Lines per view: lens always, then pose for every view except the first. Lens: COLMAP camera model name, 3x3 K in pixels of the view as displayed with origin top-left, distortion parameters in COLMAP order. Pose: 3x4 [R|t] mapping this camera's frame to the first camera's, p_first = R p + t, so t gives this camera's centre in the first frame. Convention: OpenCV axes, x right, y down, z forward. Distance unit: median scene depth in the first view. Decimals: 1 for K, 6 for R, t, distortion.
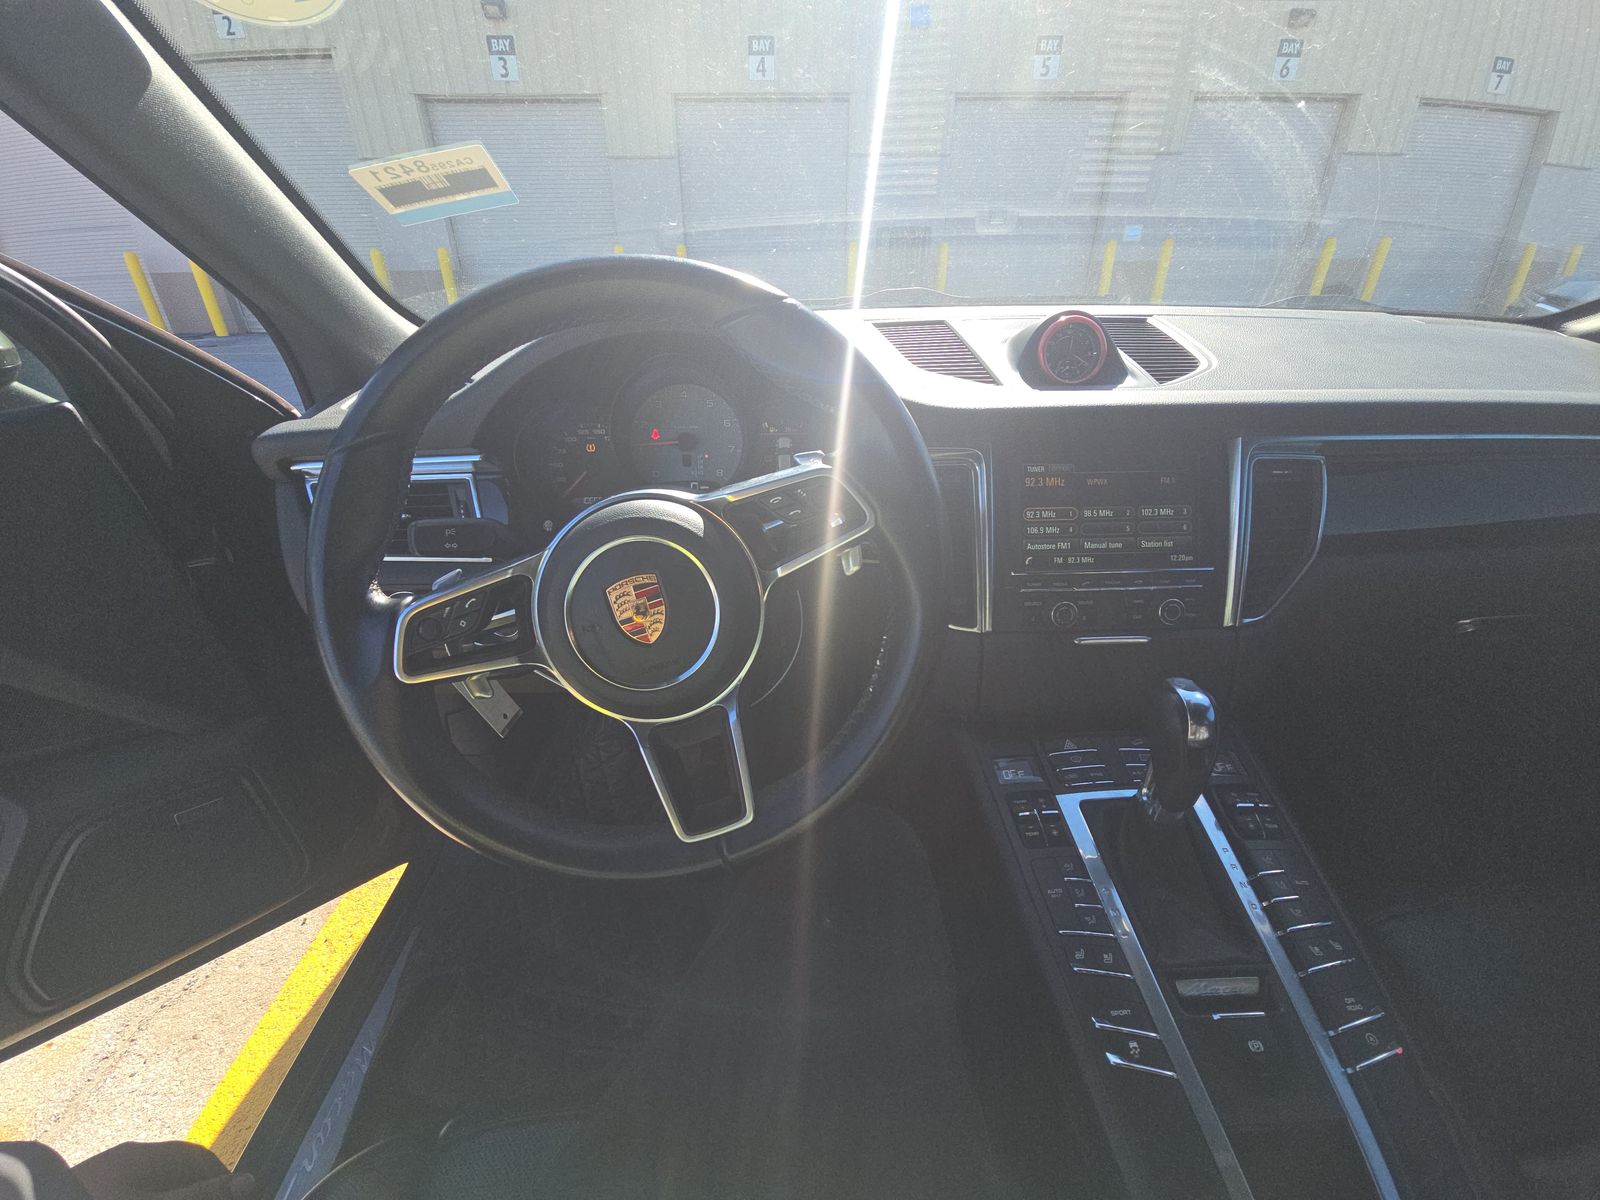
lens RADIAL K [[643.8, 0, 798.6], [0, 643.8, 600.4], [0, 0, 1]] dist [0.006426, -0.008622]
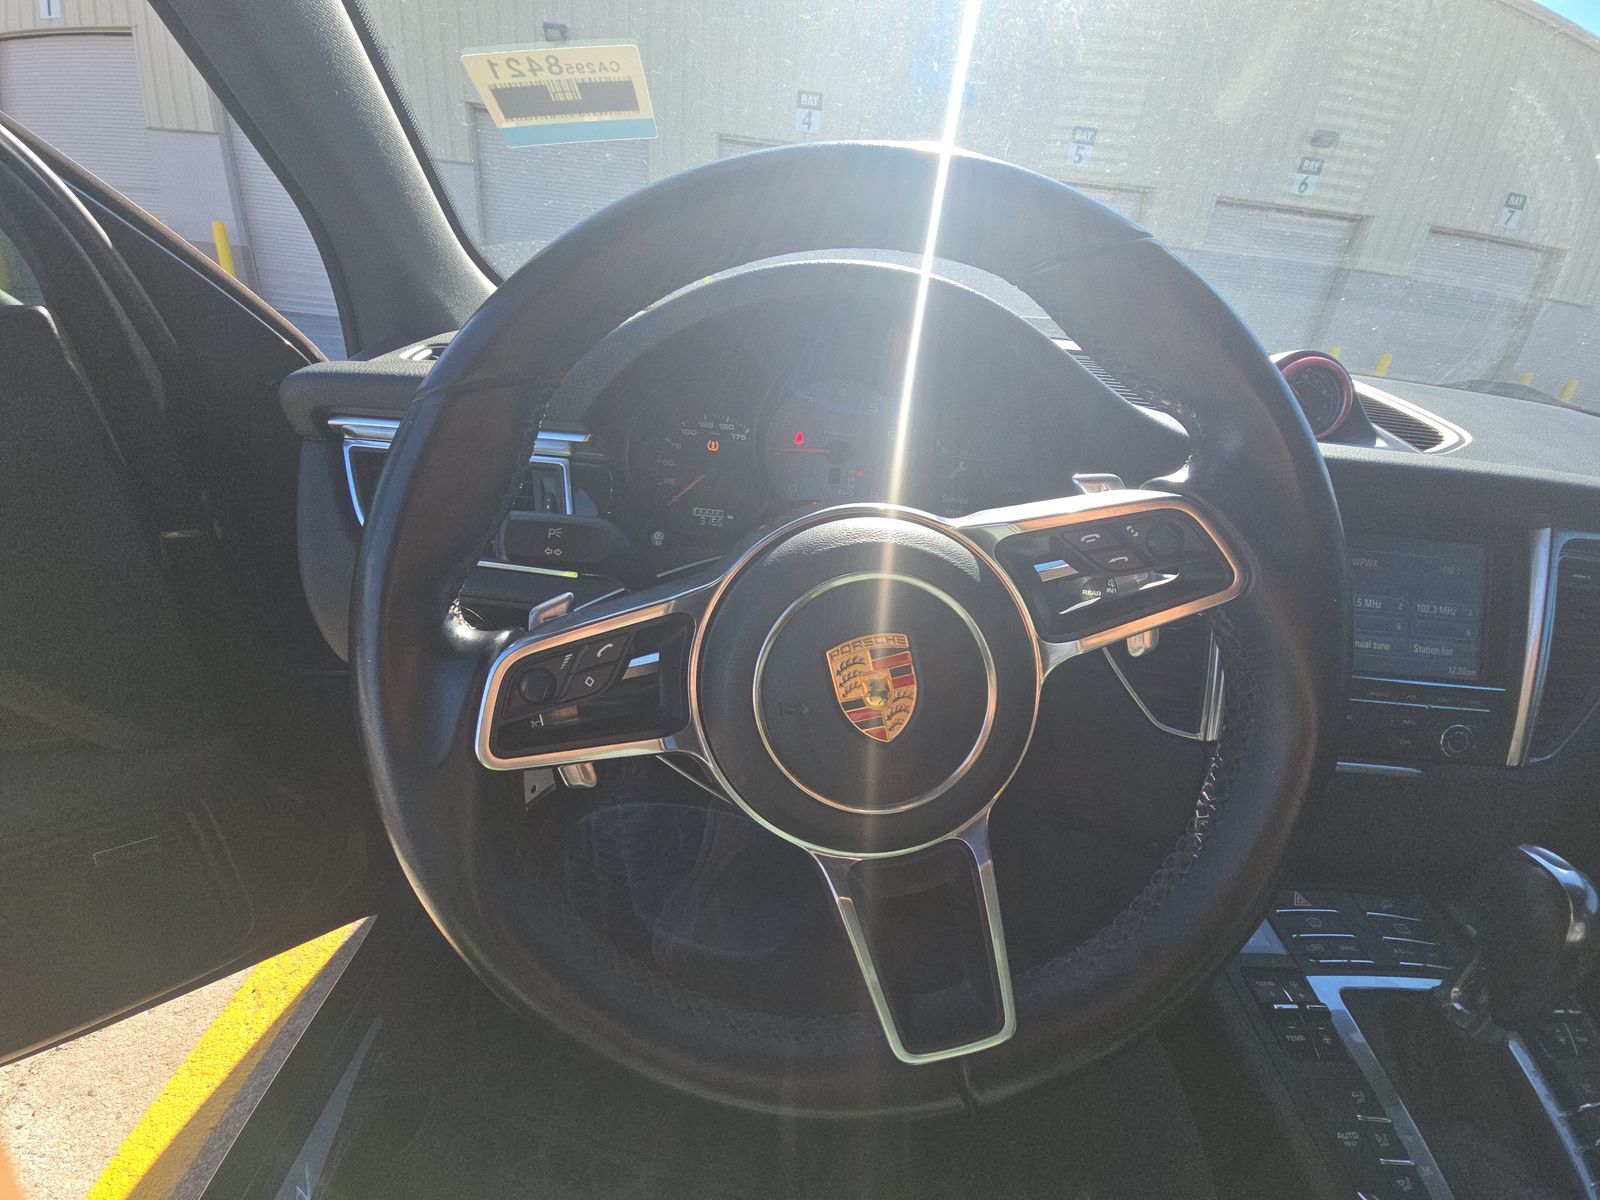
lens RADIAL K [[643.8, 0, 795.4], [0, 643.8, 600.3], [0, 0, 1]] dist [0.006426, -0.008622]
pose [[0.993625, 0.110804, 0.020795, -0.236441], [-0.109392, 0.992196, -0.059839, -0.016736], [-0.027263, 0.057182, 0.997991, 0.248232]]
